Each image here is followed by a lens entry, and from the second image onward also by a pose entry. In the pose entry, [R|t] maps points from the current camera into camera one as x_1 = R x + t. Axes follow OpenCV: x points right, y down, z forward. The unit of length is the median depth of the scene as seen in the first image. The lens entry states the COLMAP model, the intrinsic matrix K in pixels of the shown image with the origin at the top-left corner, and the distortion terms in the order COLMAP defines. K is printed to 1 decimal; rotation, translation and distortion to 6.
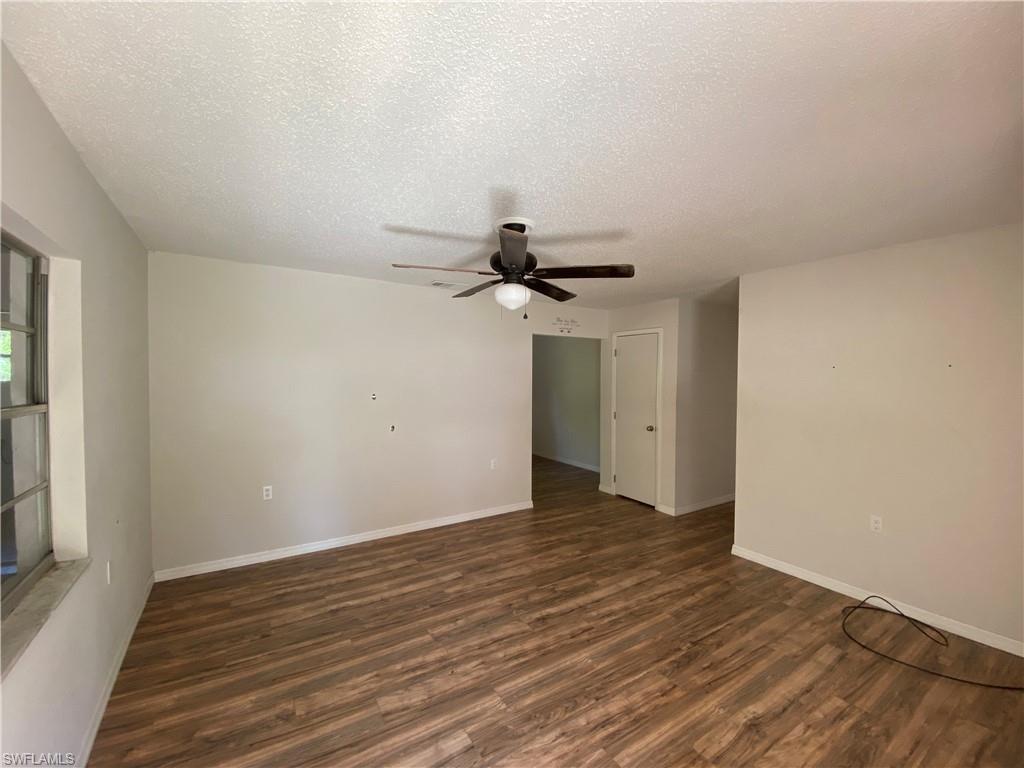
lens RADIAL K [[420.0, 0, 512.4], [0, 420.0, 379.4], [0, 0, 1]] dist [0.020059, -0.019302]
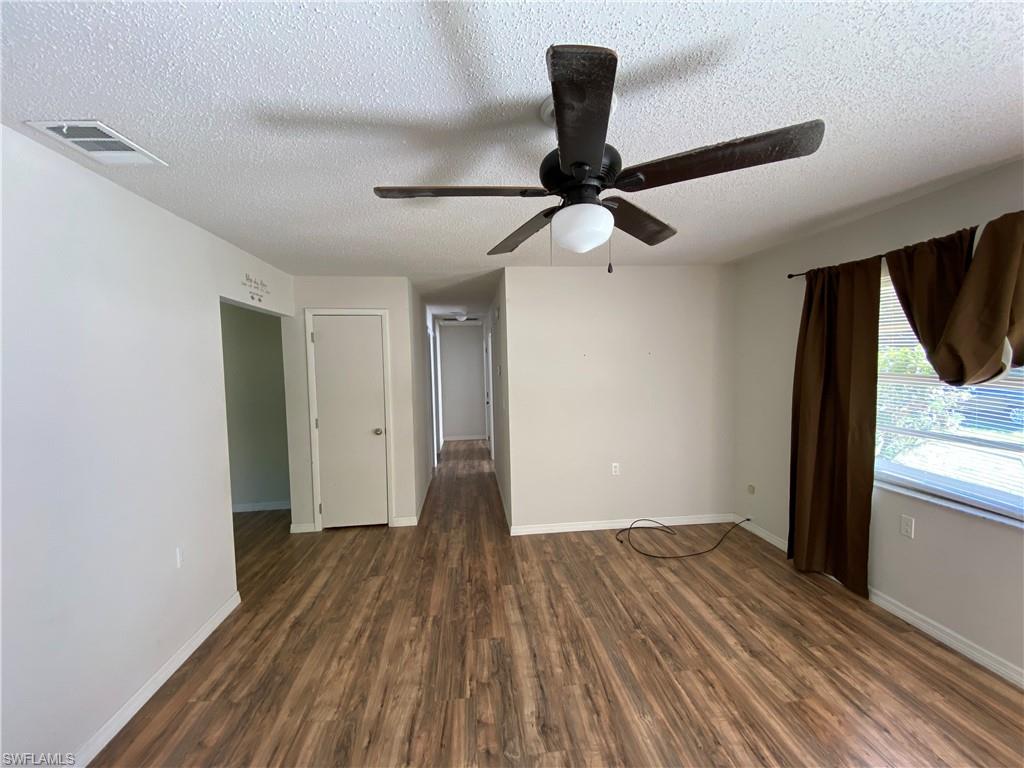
lens RADIAL K [[420.0, 0, 509.0], [0, 420.0, 387.8], [0, 0, 1]] dist [0.020059, -0.019302]
pose [[0.444993, -0.072222, 0.892617, -0.479613], [0.039936, 0.997351, 0.060788, -0.016011], [-0.894643, 0.008597, 0.446699, 0.691706]]
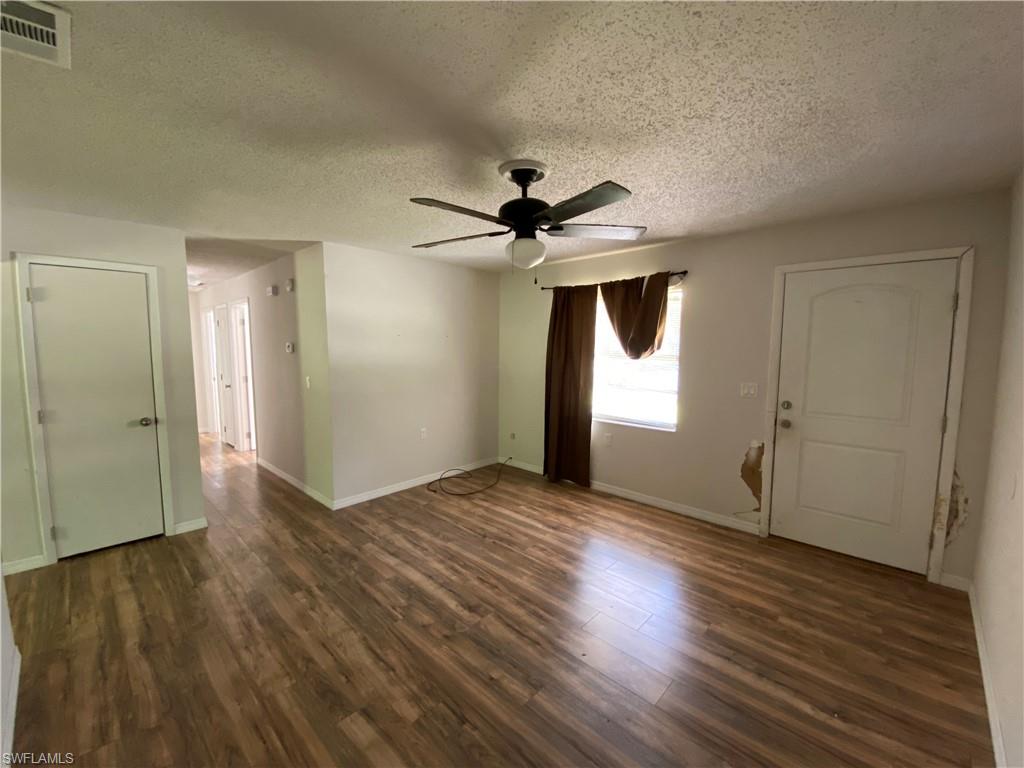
lens RADIAL K [[420.0, 0, 510.4], [0, 420.0, 383.0], [0, 0, 1]] dist [0.020059, -0.019302]
pose [[-0.241345, -0.100947, 0.965175, -0.730404], [0.005416, 0.994419, 0.105360, -0.014788], [-0.970424, 0.030656, -0.239451, 1.041451]]
